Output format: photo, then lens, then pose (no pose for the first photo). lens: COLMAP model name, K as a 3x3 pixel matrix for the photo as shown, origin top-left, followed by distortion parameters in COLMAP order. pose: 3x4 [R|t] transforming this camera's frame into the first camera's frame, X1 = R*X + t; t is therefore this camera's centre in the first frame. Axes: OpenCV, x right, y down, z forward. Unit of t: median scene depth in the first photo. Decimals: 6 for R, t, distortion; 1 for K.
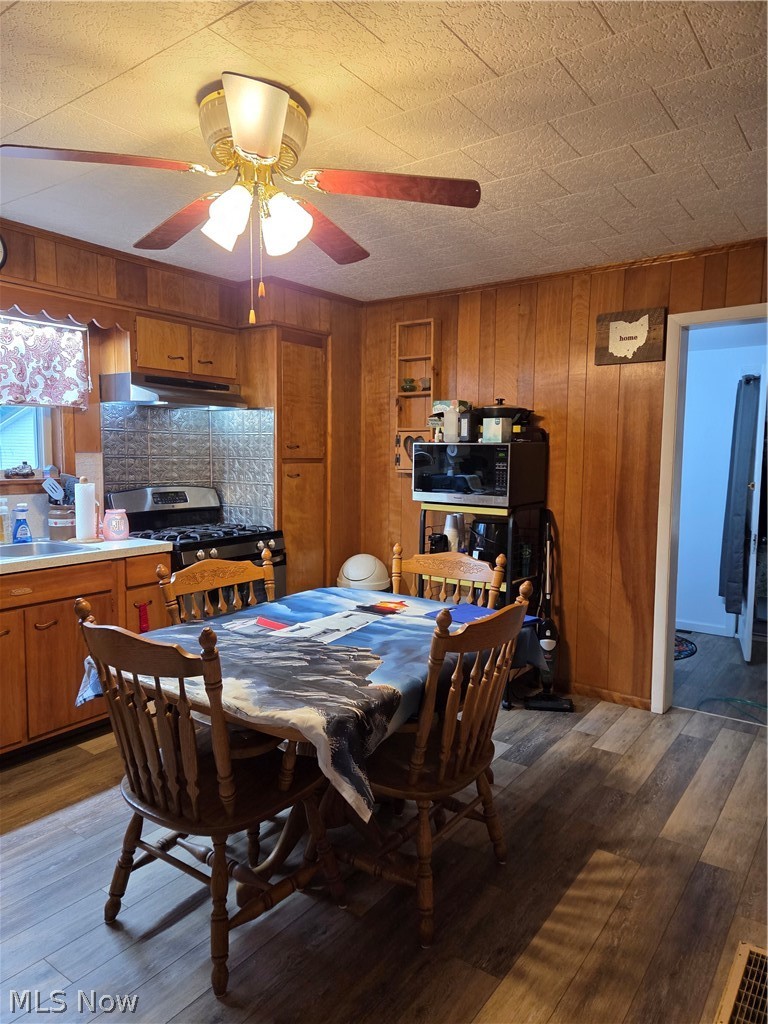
lens RADIAL K [[692.9, 0, 384.0], [0, 692.9, 512.0], [0, 0, 1]] dist [0.002239, 0.000156]
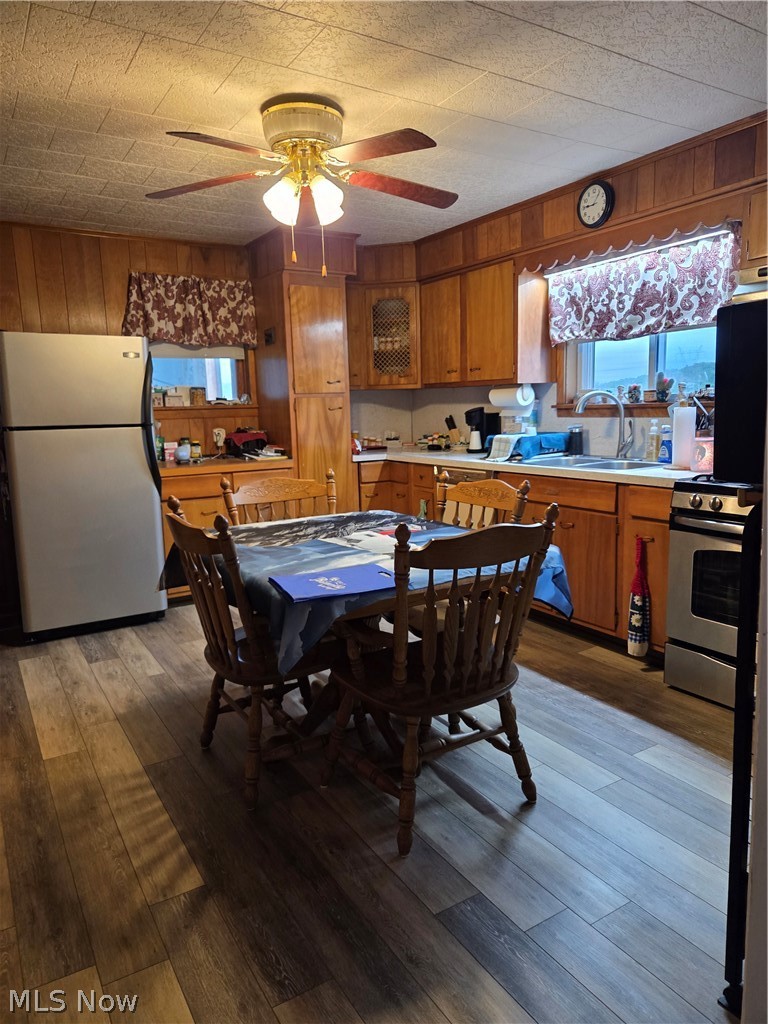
lens RADIAL K [[675.8, 0, 384.0], [0, 675.8, 512.0], [0, 0, 1]] dist [0.039612, -0.001029]
pose [[-0.382537, 0.156066, -0.910664, 0.725178], [-0.035154, 0.982459, 0.183136, -0.069929], [0.923271, 0.102070, -0.370341, 1.186045]]
